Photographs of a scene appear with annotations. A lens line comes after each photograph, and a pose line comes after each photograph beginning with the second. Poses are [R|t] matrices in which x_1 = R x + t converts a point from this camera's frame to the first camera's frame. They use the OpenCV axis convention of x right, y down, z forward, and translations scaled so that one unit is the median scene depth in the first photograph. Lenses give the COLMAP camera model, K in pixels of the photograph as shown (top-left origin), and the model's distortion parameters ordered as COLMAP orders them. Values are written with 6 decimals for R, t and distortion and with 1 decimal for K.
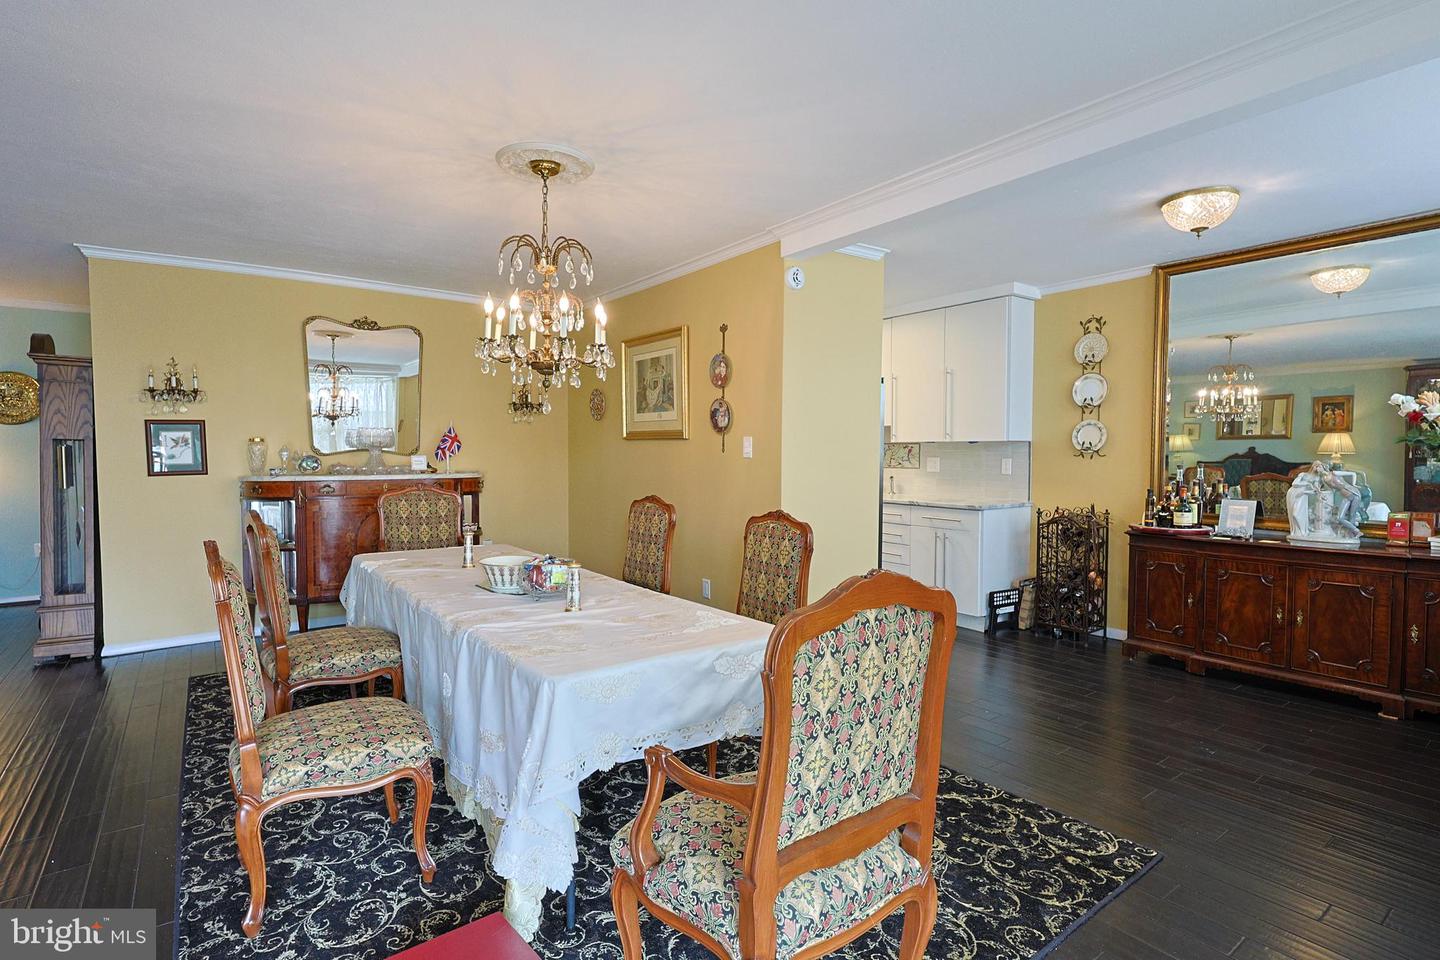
lens RADIAL K [[706.9, 0, 720.0], [0, 706.9, 480.0], [0, 0, 1]] dist [-0.001626, -0.000187]
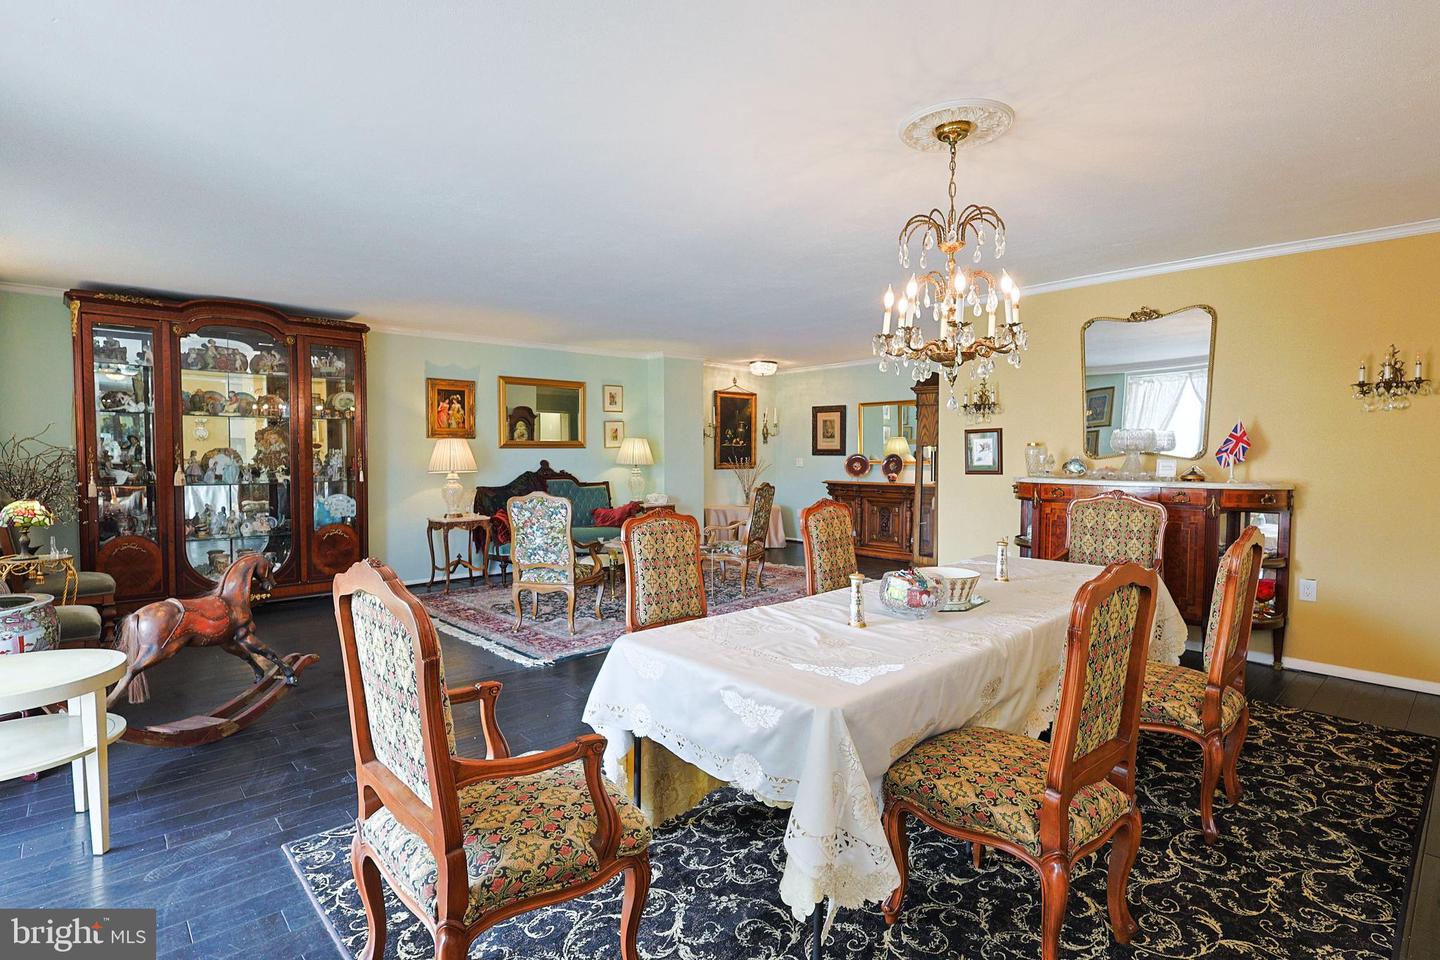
lens RADIAL K [[706.9, 0, 720.0], [0, 706.9, 480.0], [0, 0, 1]] dist [-0.001626, -0.000187]
pose [[0.103526, 0.035274, -0.994001, 0.396499], [-0.043971, 0.998556, 0.030856, -0.014348], [0.993654, 0.040513, 0.104927, 0.416205]]
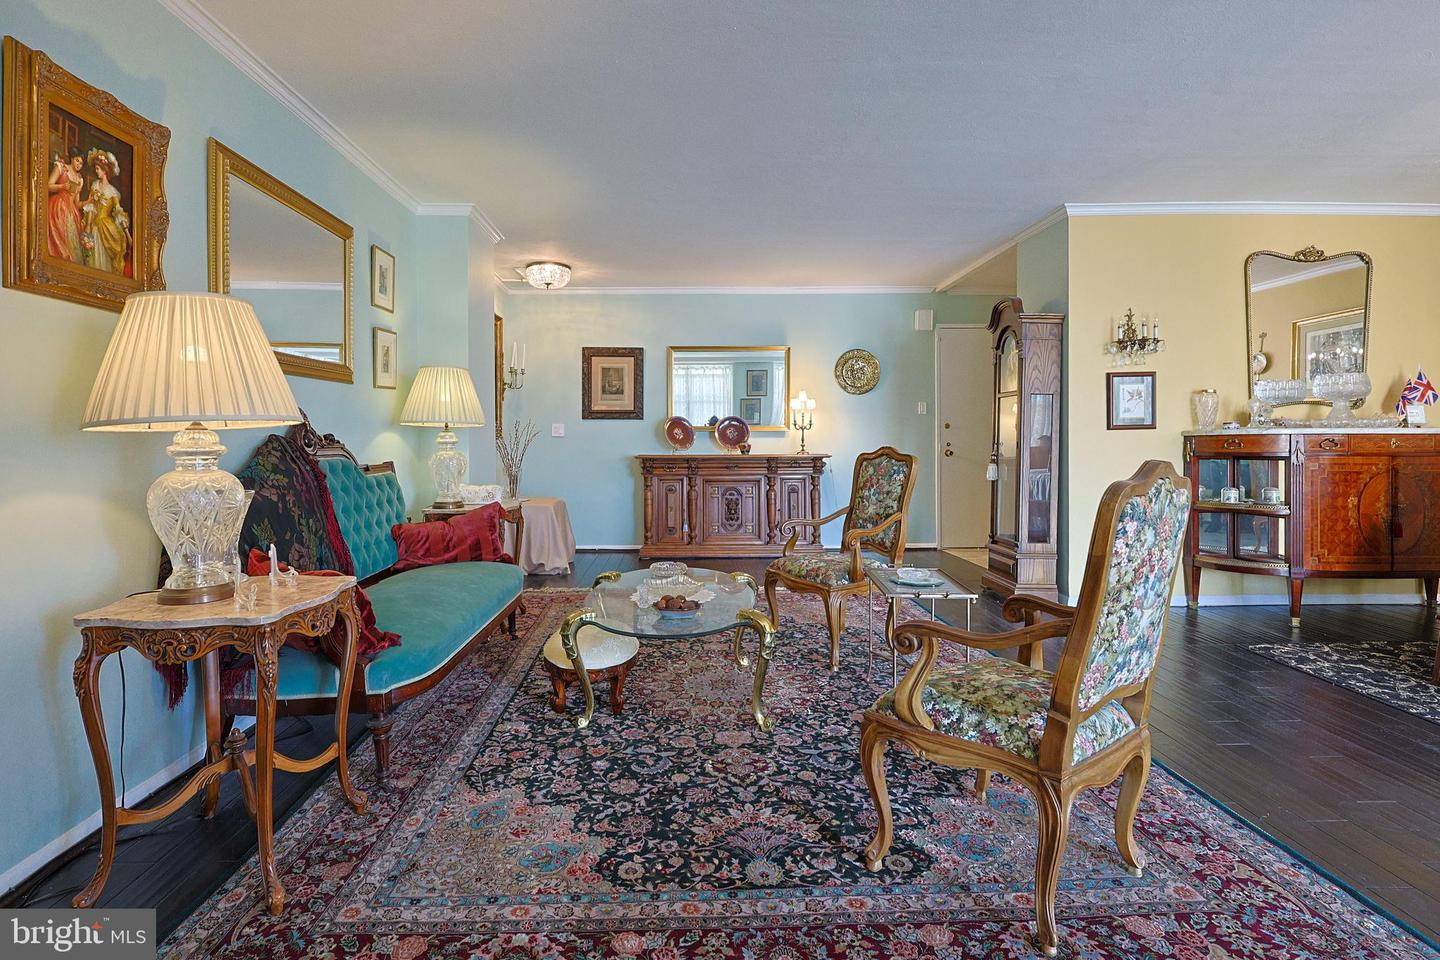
lens RADIAL K [[716.7, 0, 693.6], [0, 716.7, 447.5], [0, 0, 1]] dist [-0.001779, 0.001093]
pose [[0.813185, 0.002372, -0.582000, -0.678831], [-0.020870, 0.999467, -0.025086, 0.055273], [0.581630, 0.032546, 0.812802, -0.146705]]
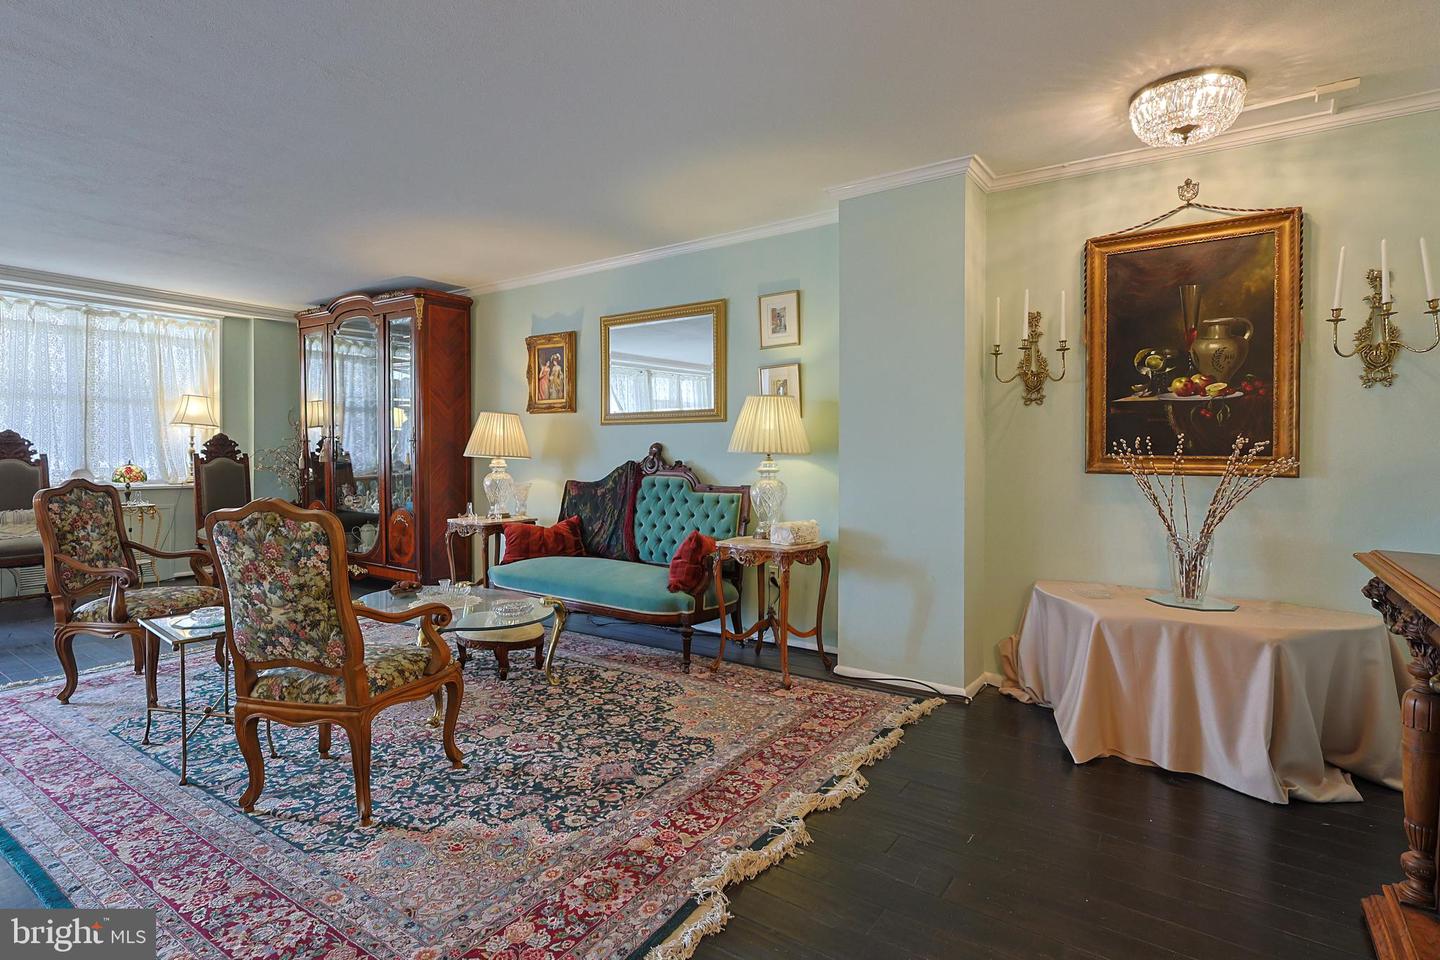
lens RADIAL K [[718.6, 0, 718.0], [0, 718.6, 454.7], [0, 0, 1]] dist [-0.001684, 0.000058]
pose [[-0.950729, -0.001258, -0.310020, -1.110231], [-0.018177, 0.998498, 0.051690, -0.029514], [0.309489, 0.054778, -0.949324, 1.188087]]
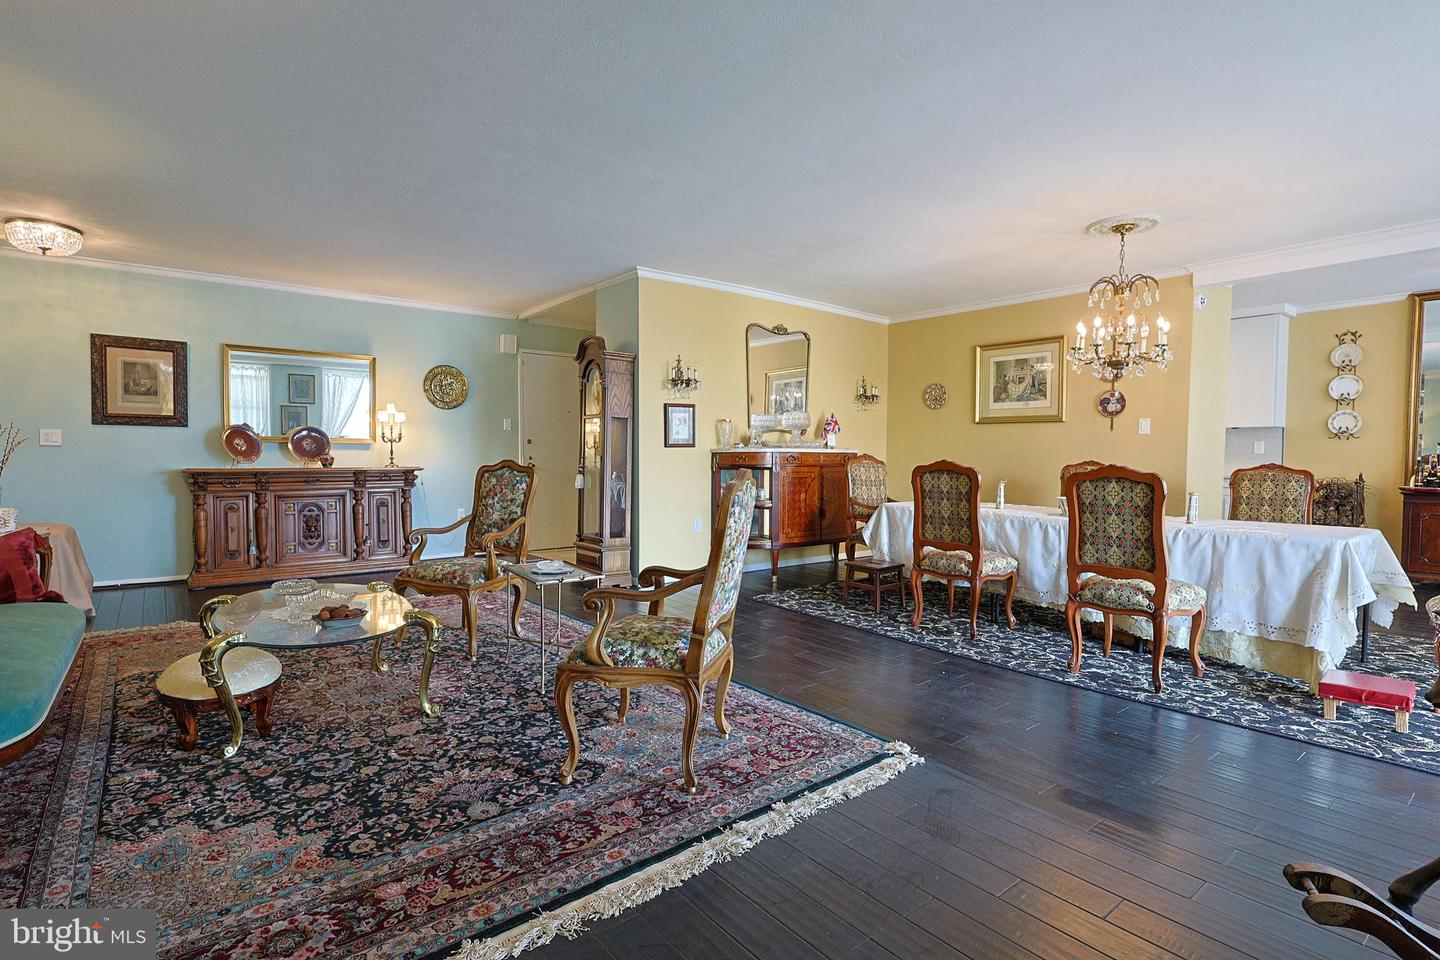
lens RADIAL K [[701.1, 0, 720.0], [0, 701.1, 480.0], [0, 0, 1]] dist [-0.002238, 0.000043]
pose [[0.999345, 0.003206, 0.036042, -0.735161], [-0.002983, 0.999976, -0.006245, 0.060162], [-0.036061, 0.006134, 0.999331, -0.268638]]
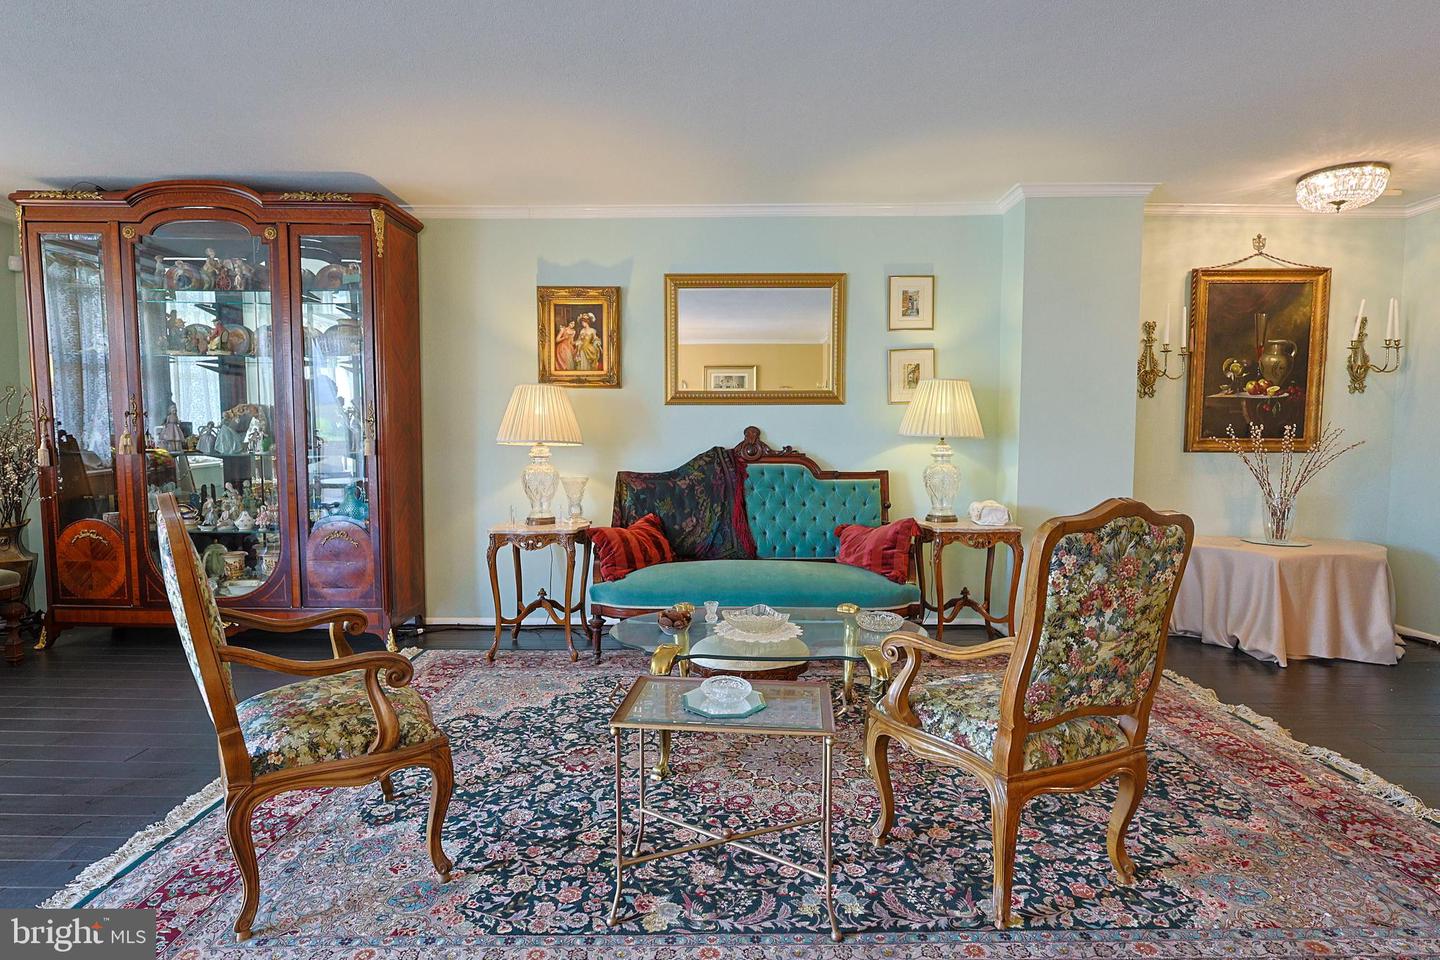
lens RADIAL K [[725.1, 0, 720.0], [0, 725.1, 480.0], [0, 0, 1]] dist [-0.000753, 0.000349]
pose [[-0.605419, 0.046934, -0.794522, -0.573901], [-0.040257, 0.995176, 0.089462, -0.004239], [0.794888, 0.086147, -0.600609, 0.707144]]
